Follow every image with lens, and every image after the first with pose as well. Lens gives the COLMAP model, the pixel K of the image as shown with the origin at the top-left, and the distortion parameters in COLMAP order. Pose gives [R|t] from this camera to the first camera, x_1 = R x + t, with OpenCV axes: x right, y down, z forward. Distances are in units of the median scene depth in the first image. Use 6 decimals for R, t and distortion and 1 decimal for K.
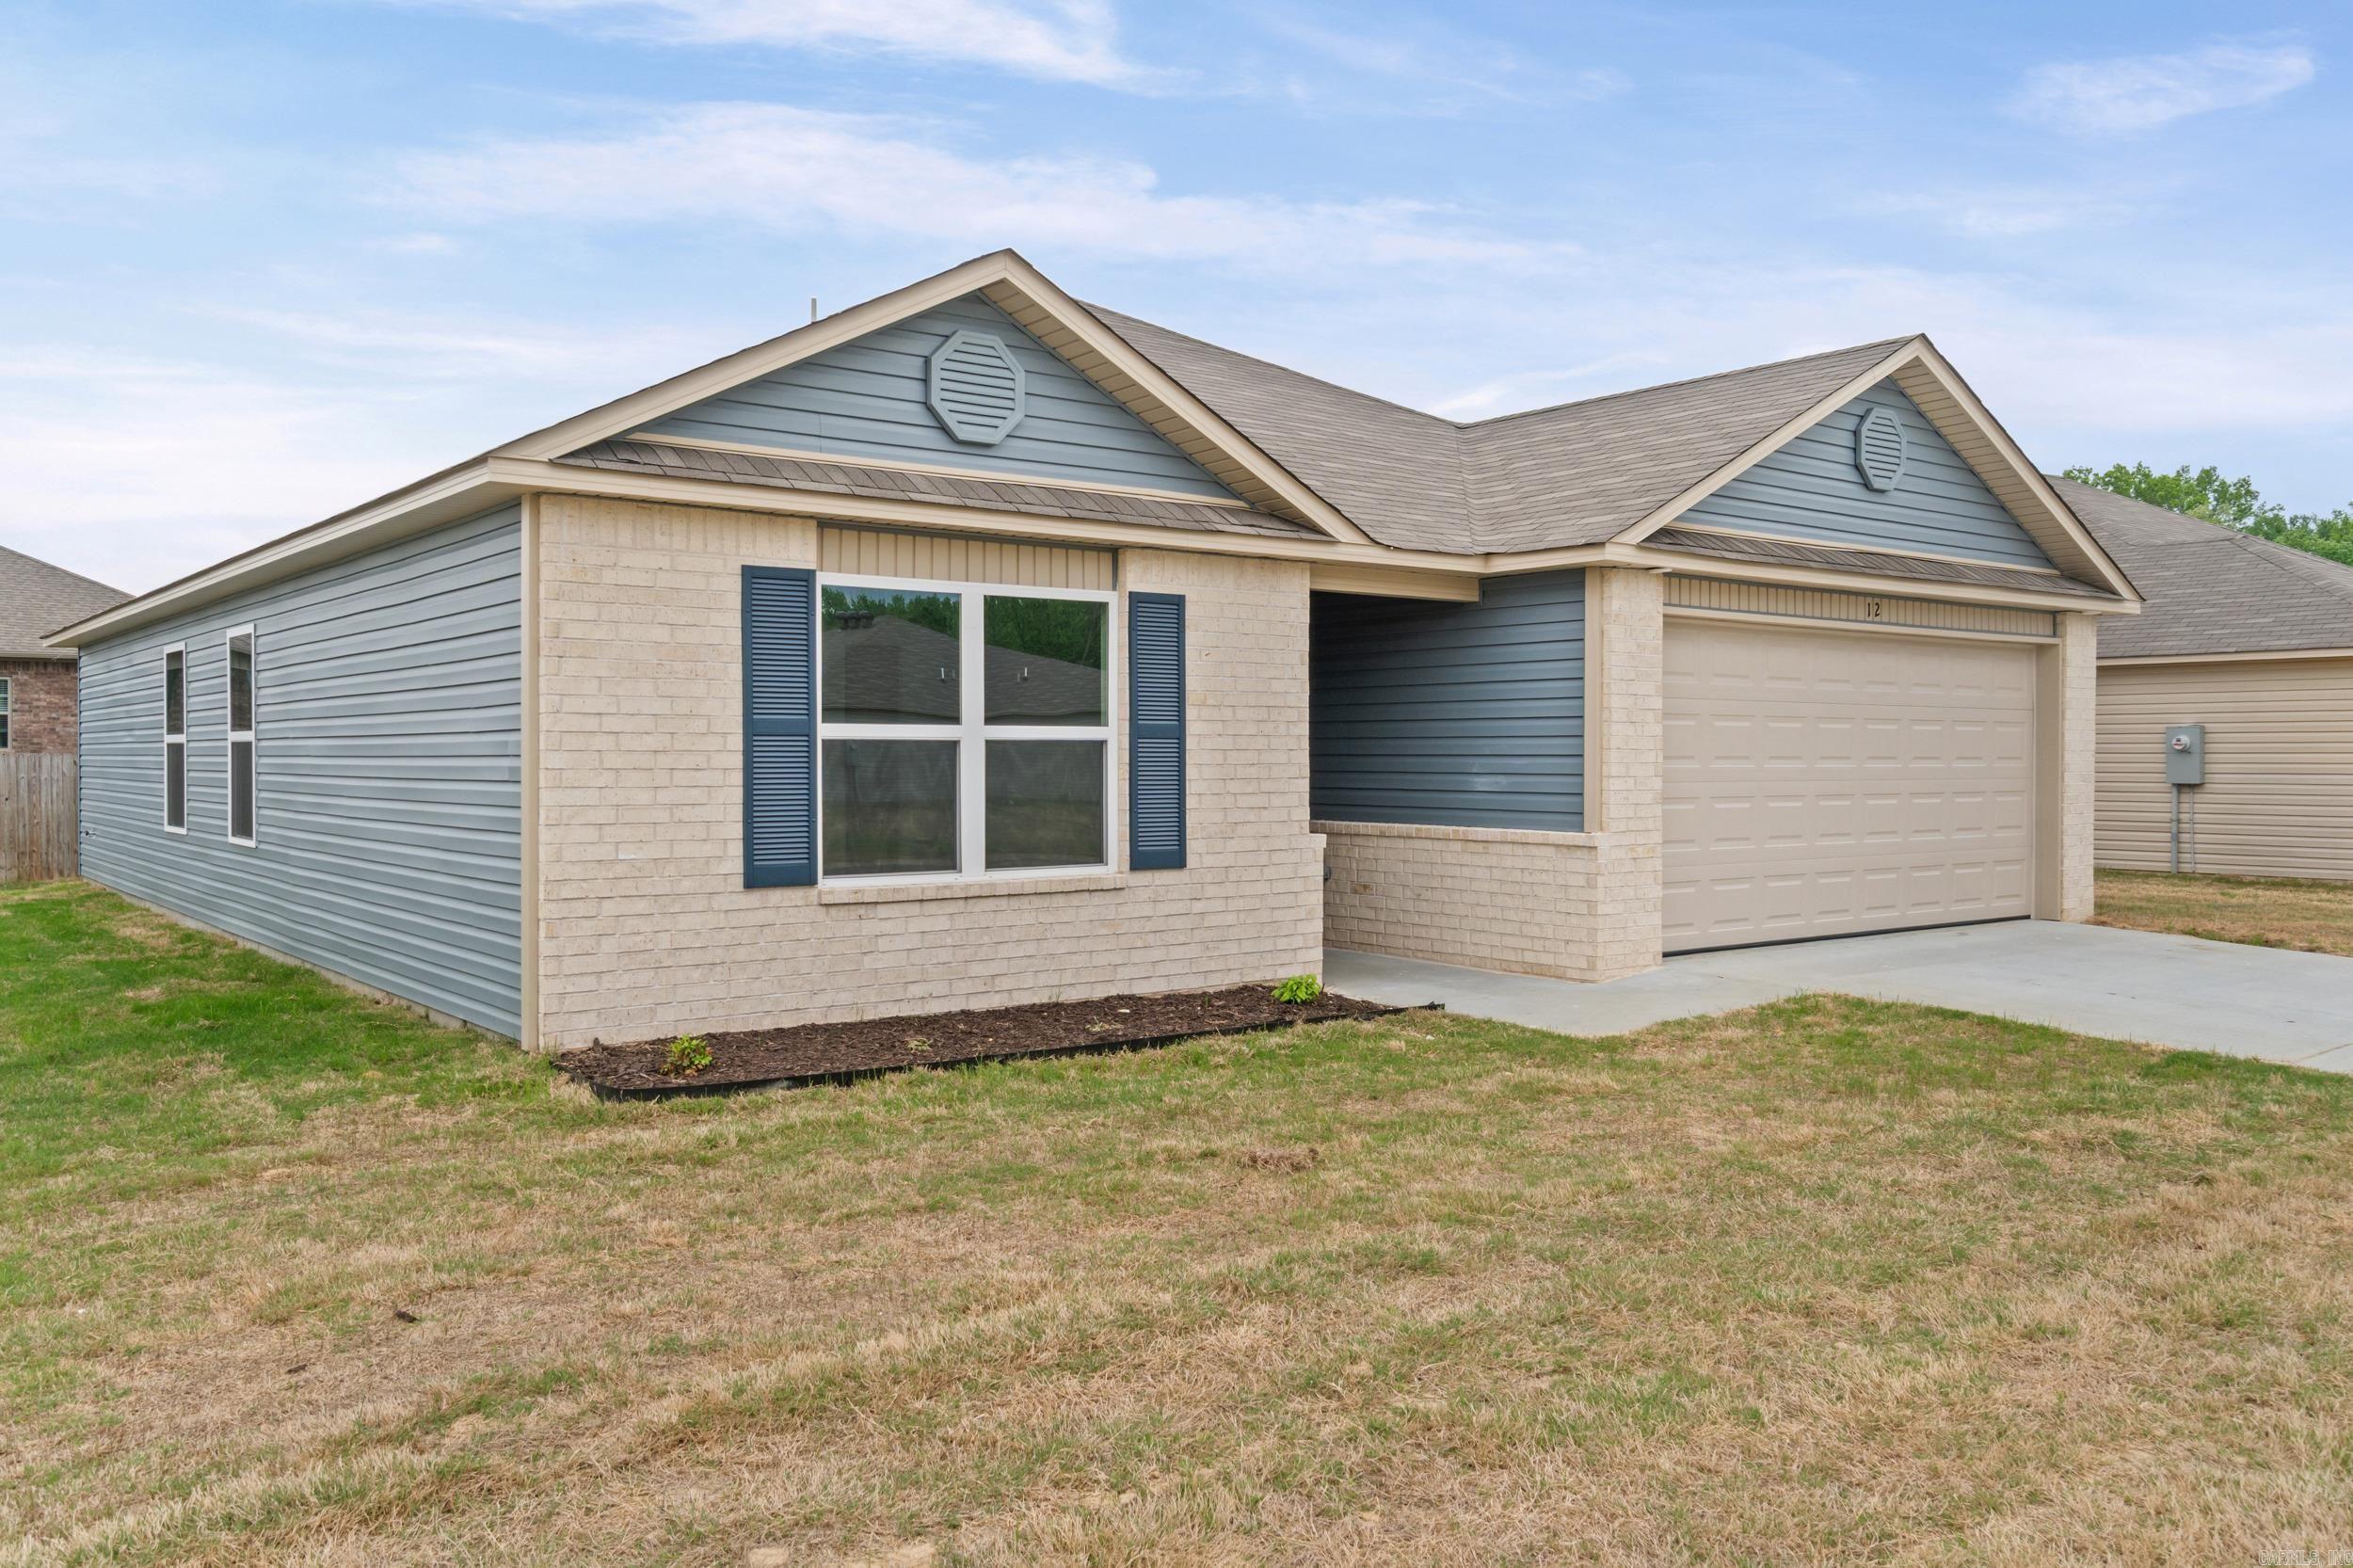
lens RADIAL K [[1819.7, 0, 1171.4], [0, 1819.7, 768.8], [0, 0, 1]] dist [0.007576, -0.001586]
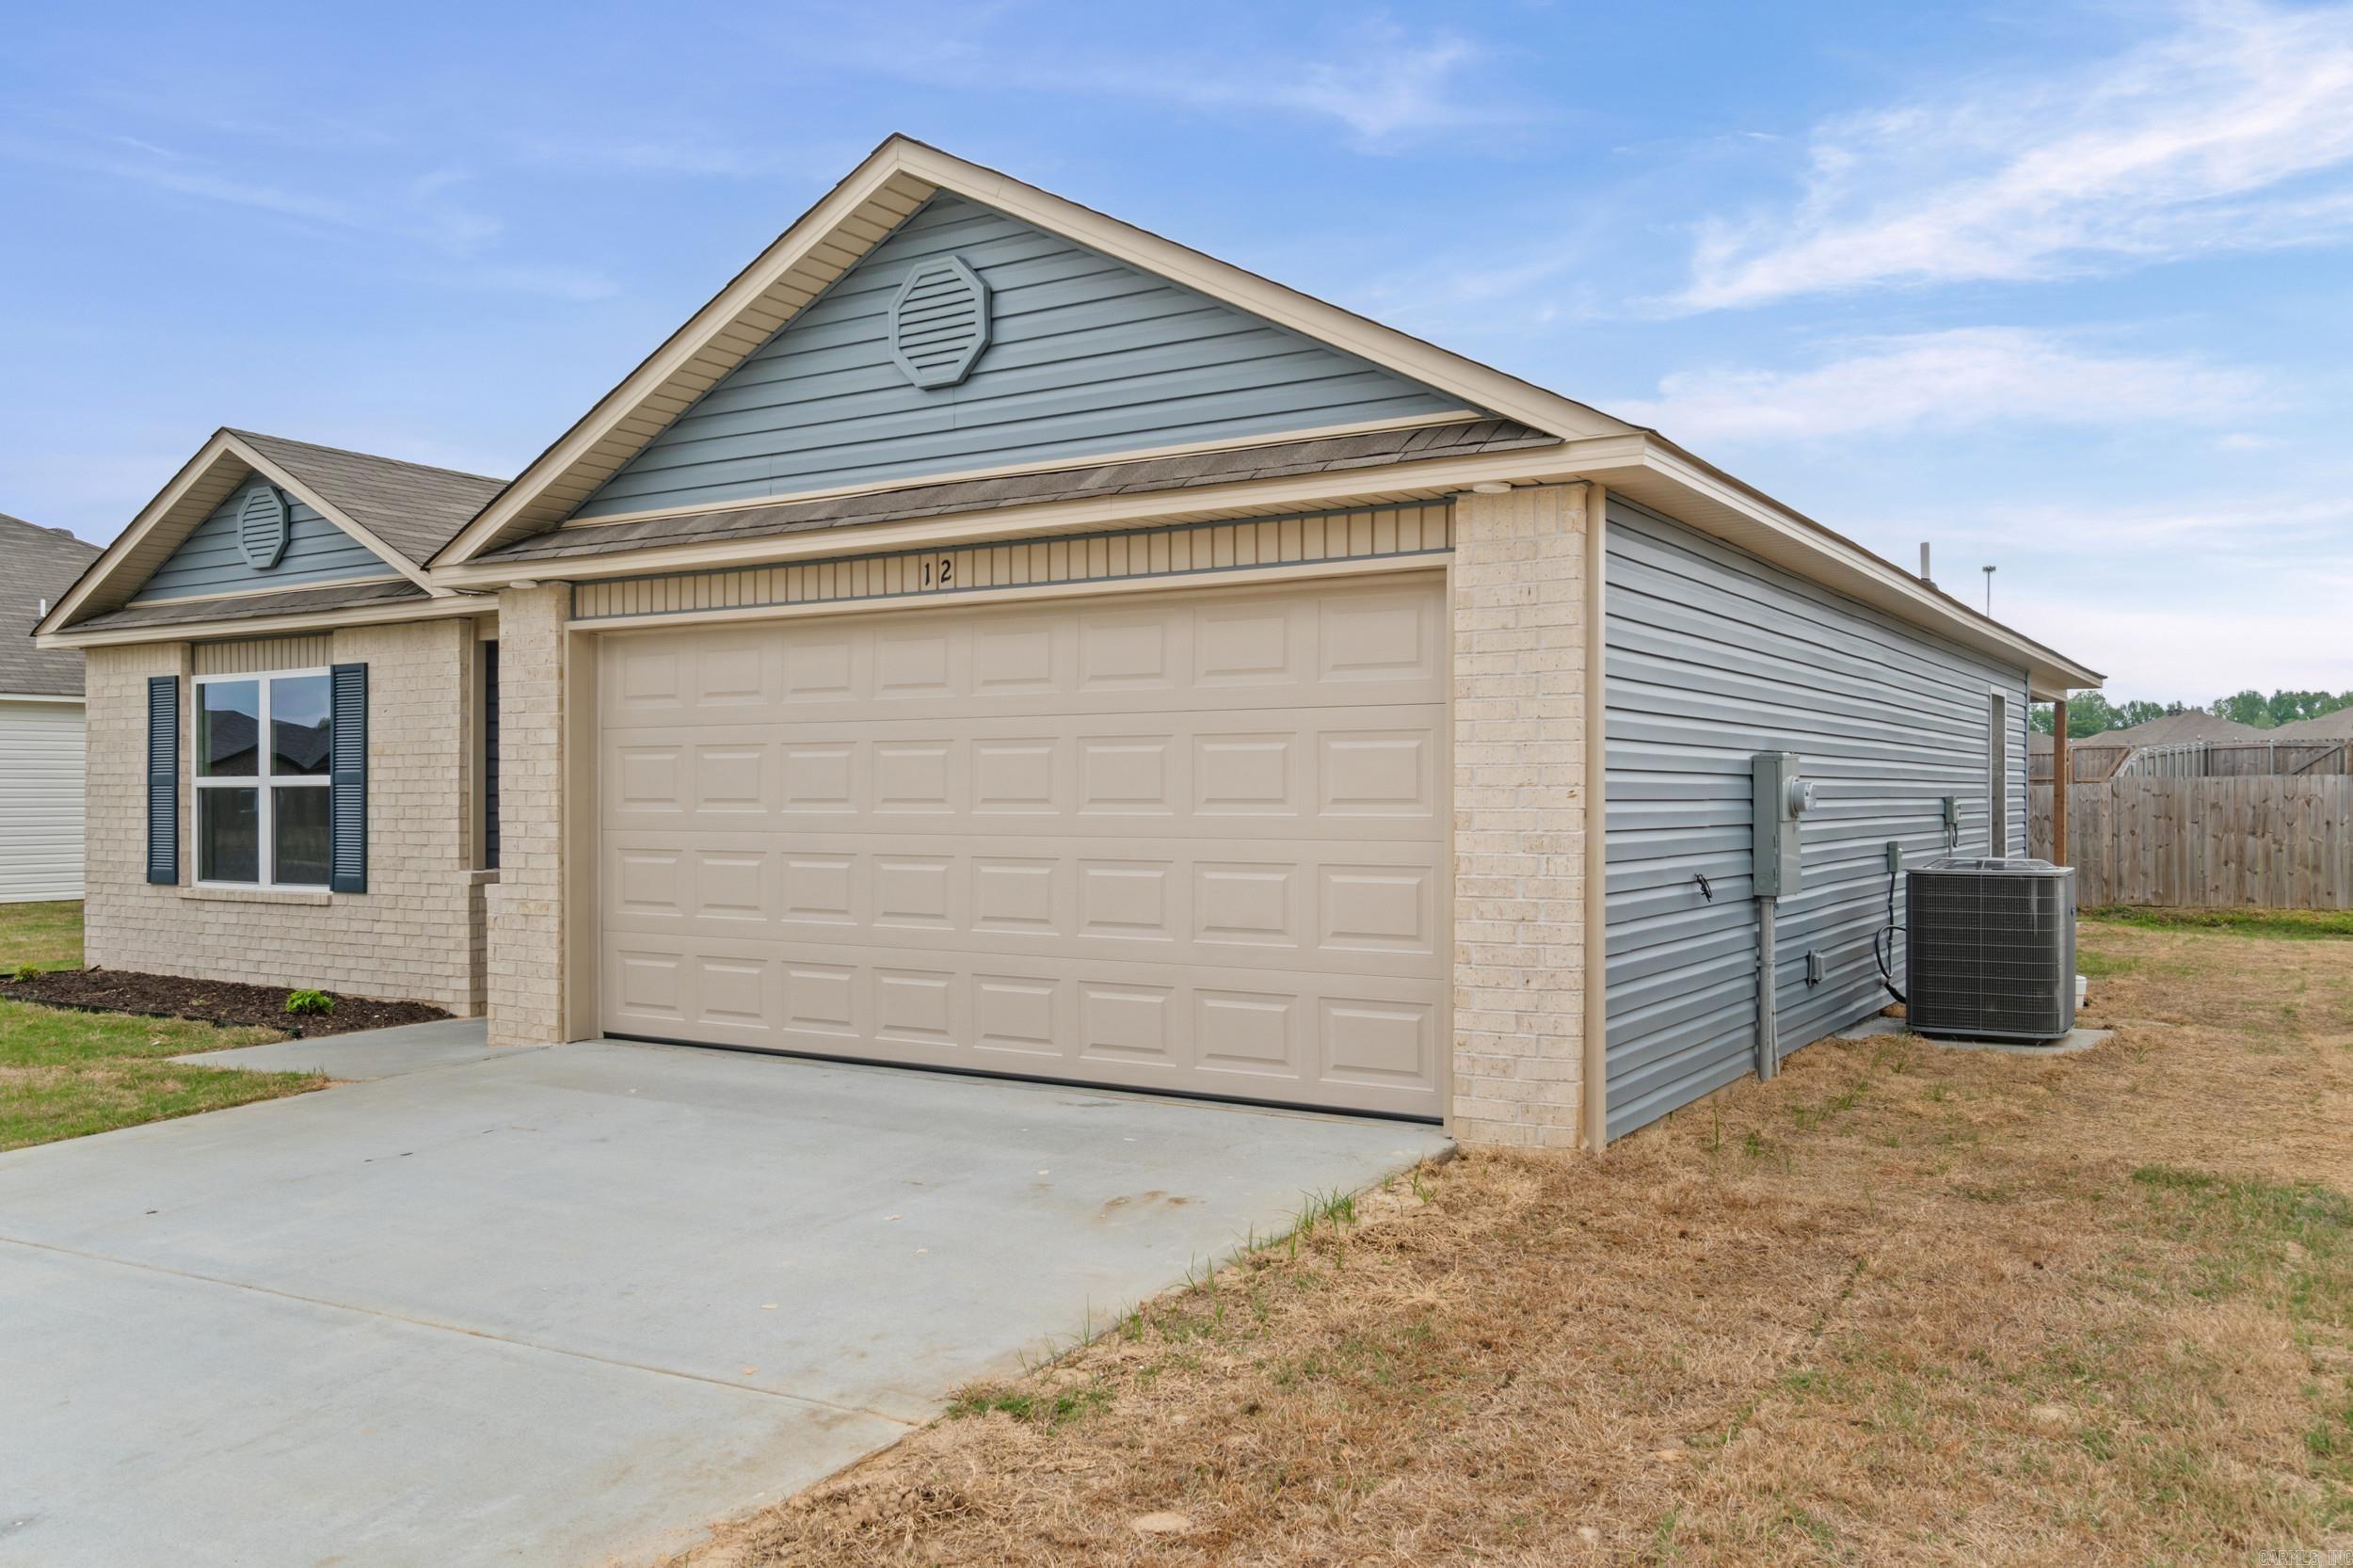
lens RADIAL K [[1819.7, 0, 1170.9], [0, 1819.7, 799.0], [0, 0, 1]] dist [0.007576, -0.001586]
pose [[0.339014, 0.000255, -0.940781, 1.284593], [-0.003996, 0.999991, -0.001169, -0.007444], [0.940773, 0.004156, 0.339012, 1.077338]]
